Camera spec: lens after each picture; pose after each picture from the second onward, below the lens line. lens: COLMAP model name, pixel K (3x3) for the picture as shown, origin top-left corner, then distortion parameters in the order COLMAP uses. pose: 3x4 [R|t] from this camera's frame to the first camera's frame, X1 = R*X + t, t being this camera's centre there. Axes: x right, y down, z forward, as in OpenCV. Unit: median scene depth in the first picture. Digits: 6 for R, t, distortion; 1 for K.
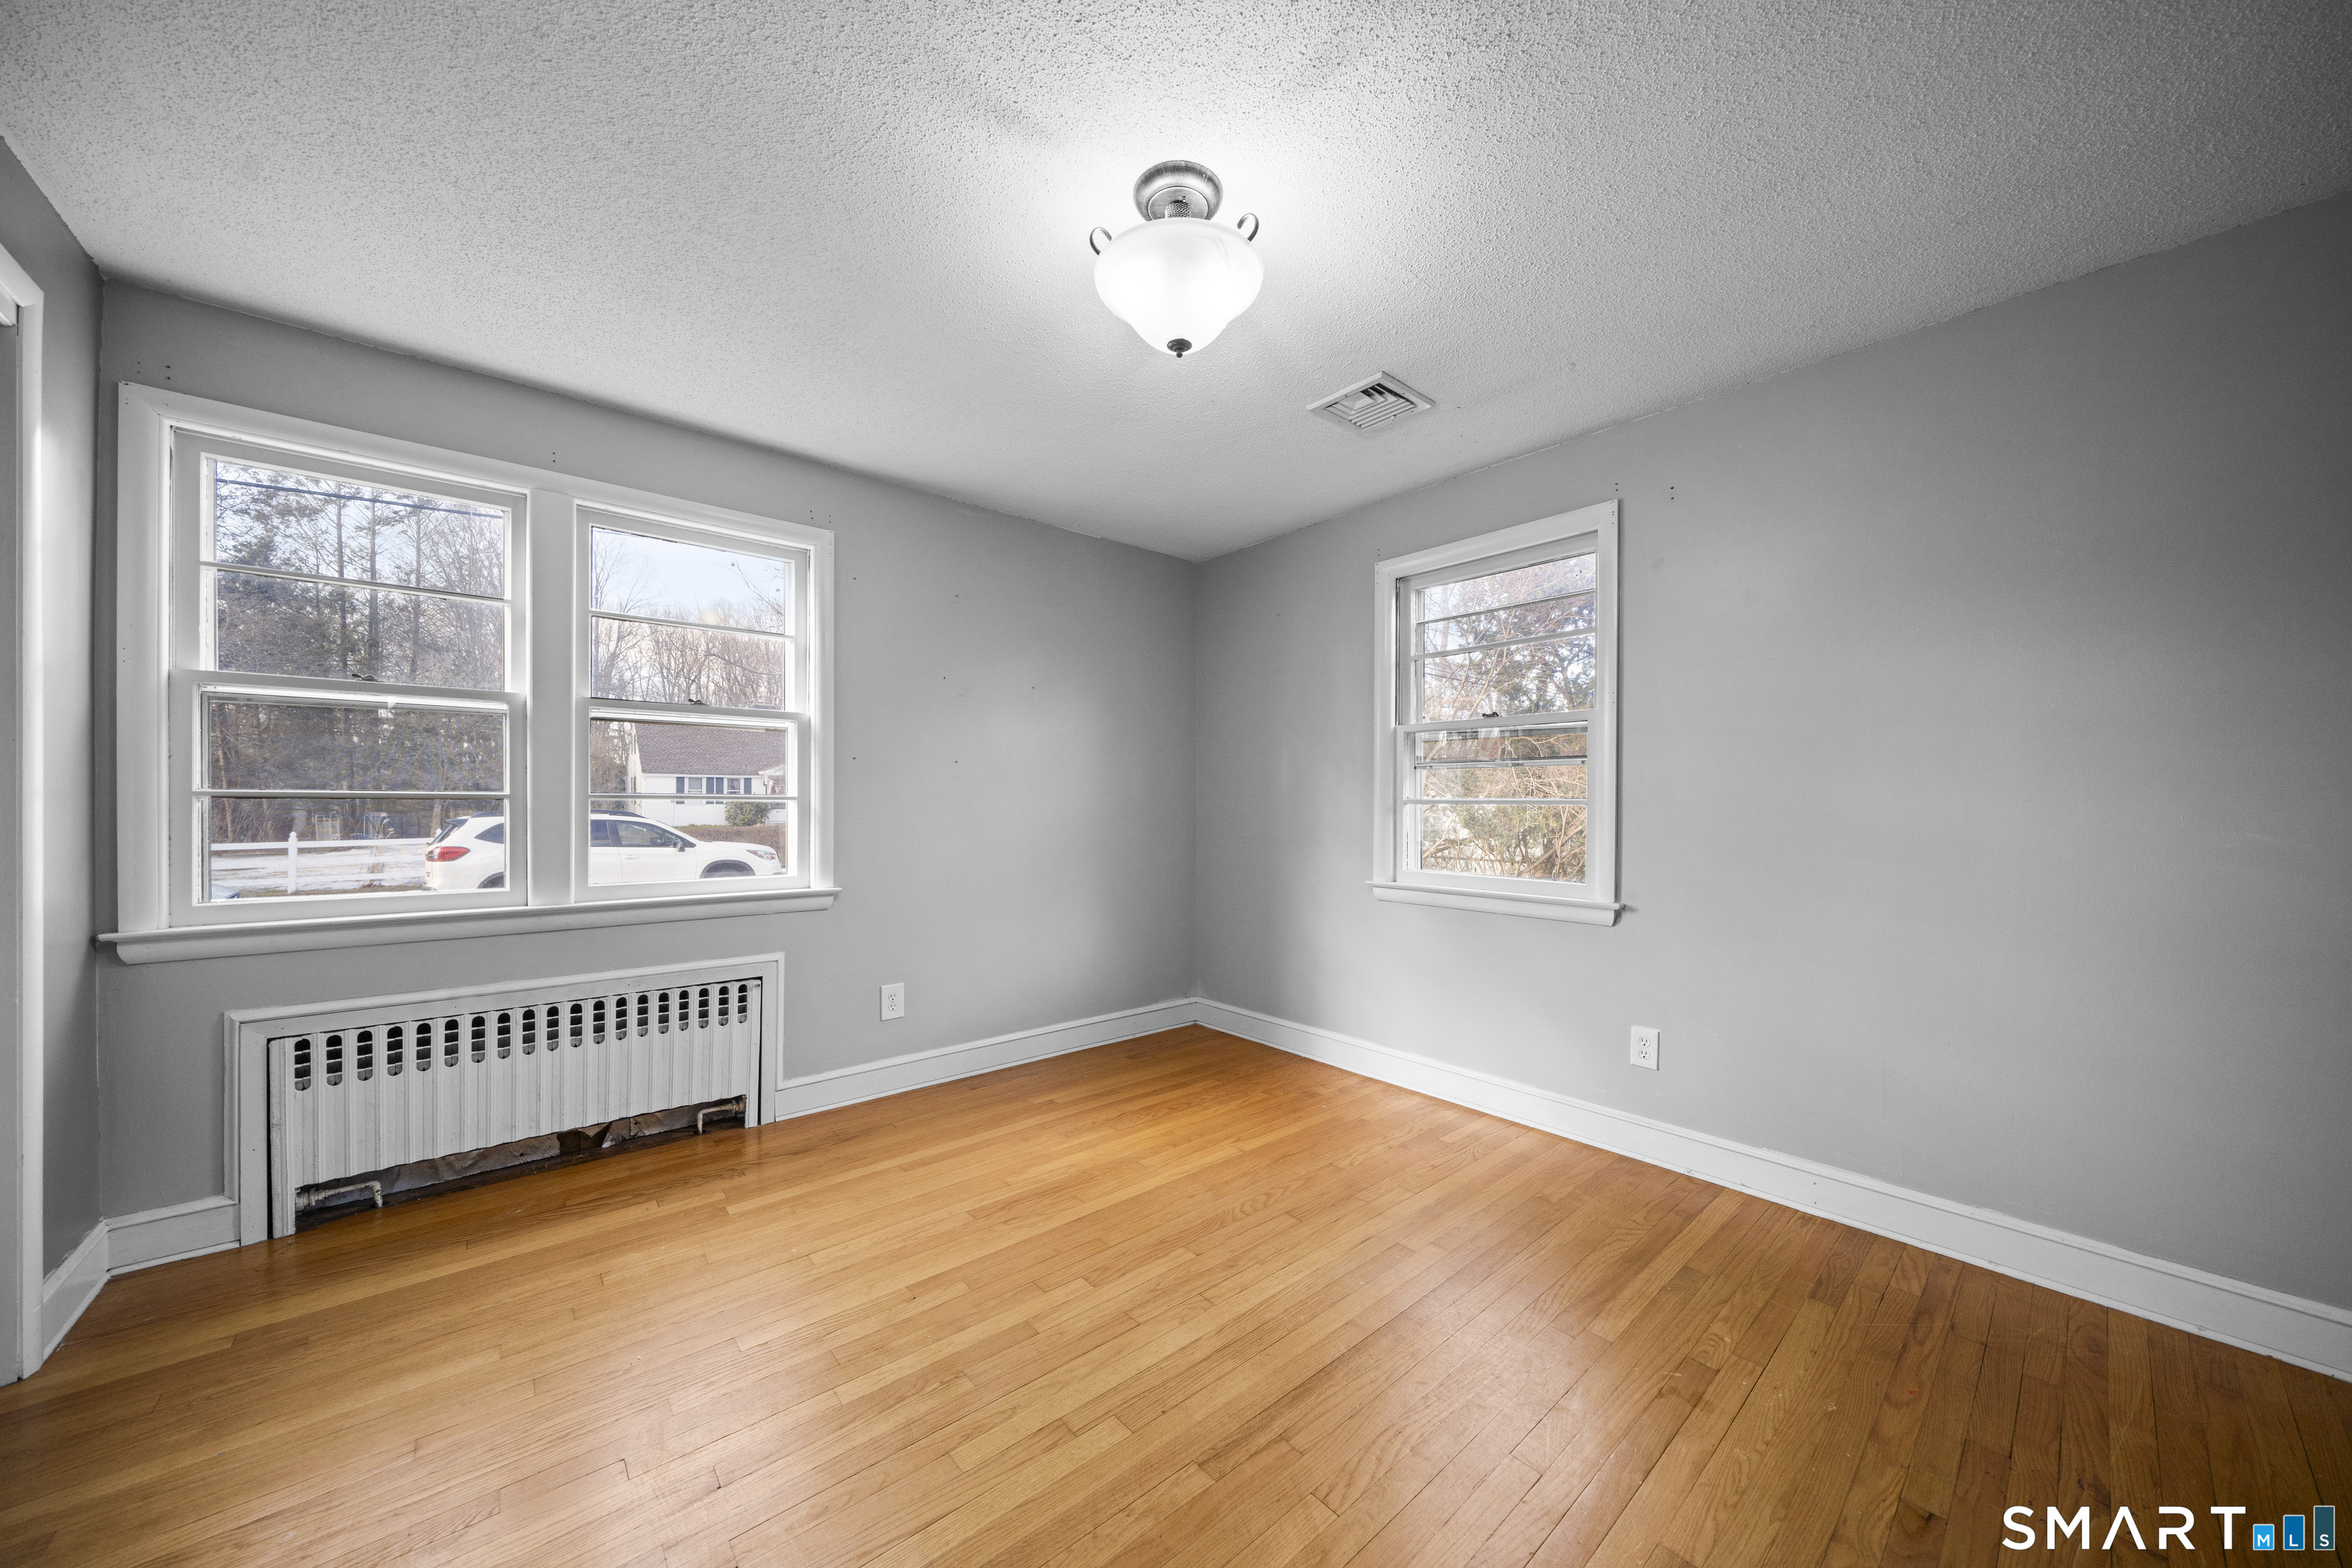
lens RADIAL K [[810.4, 0, 1170.1], [0, 810.4, 807.2], [0, 0, 1]] dist [-0.005973, 0.000157]
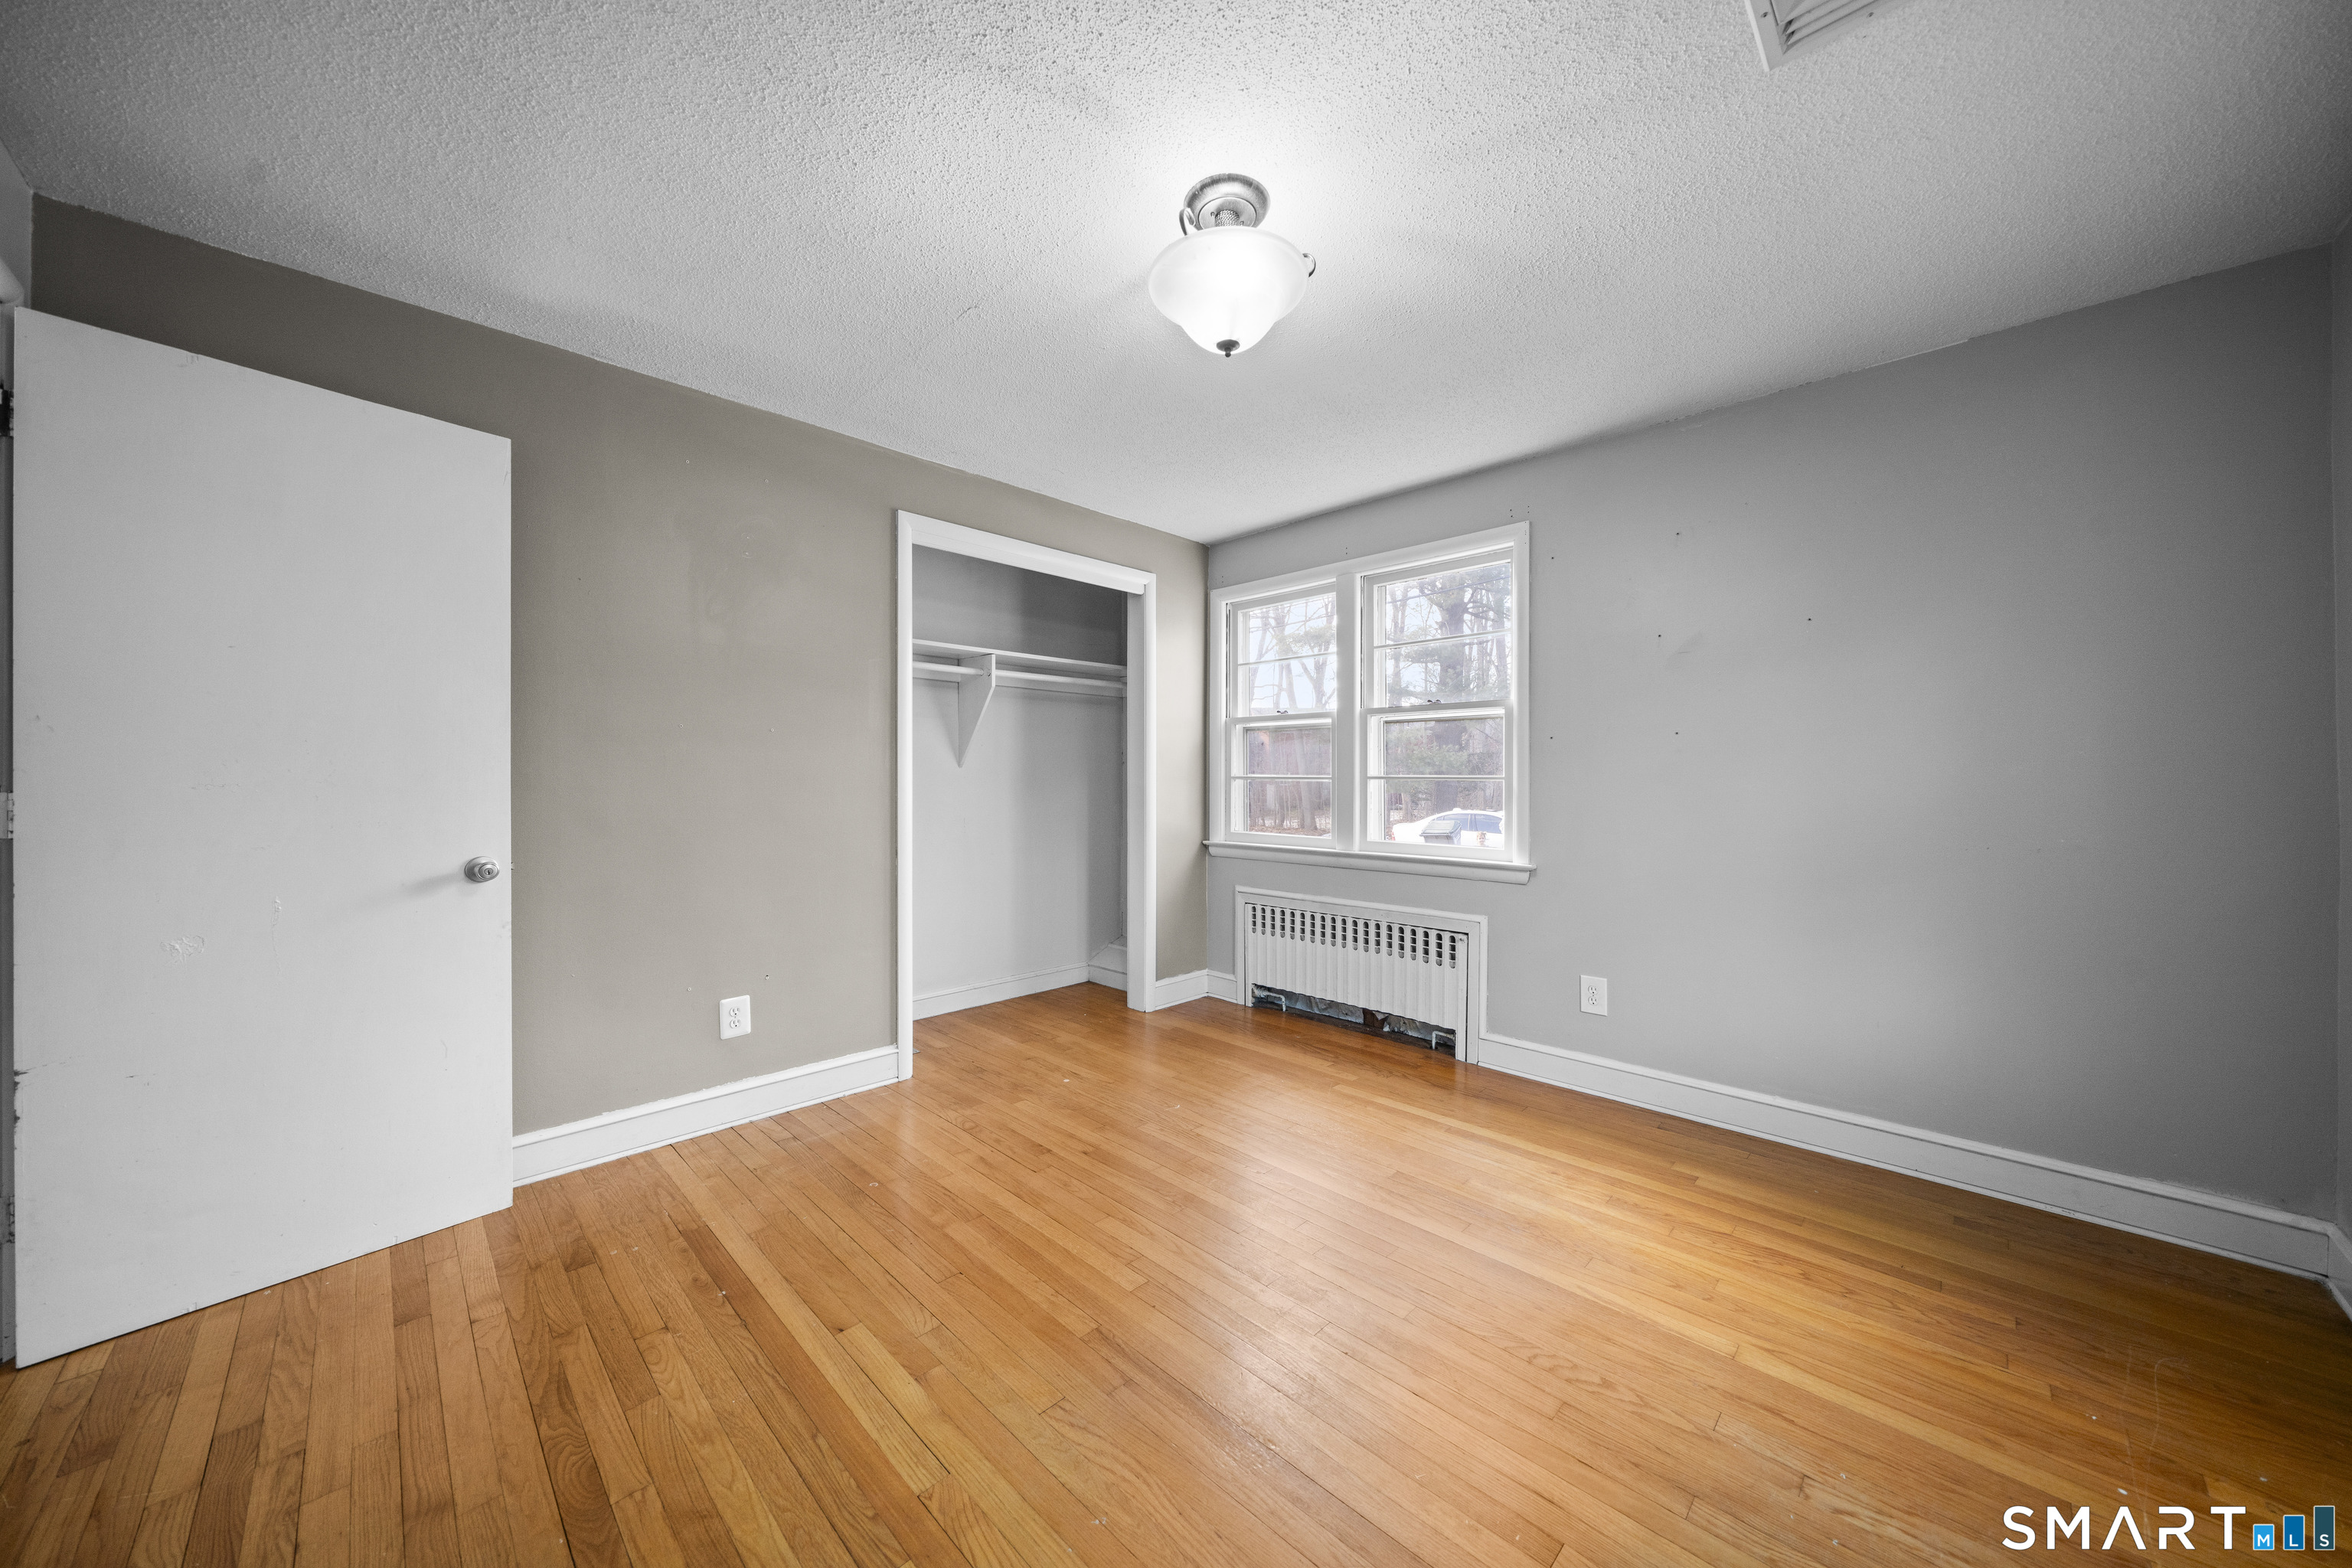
lens RADIAL K [[810.4, 0, 1178.7], [0, 810.4, 776.0], [0, 0, 1]] dist [-0.005973, 0.000157]
pose [[0.080006, -0.008938, -0.996754, 0.647088], [-0.008591, 0.999916, -0.009655, 0.001017], [0.996757, 0.009335, 0.079923, 0.525124]]
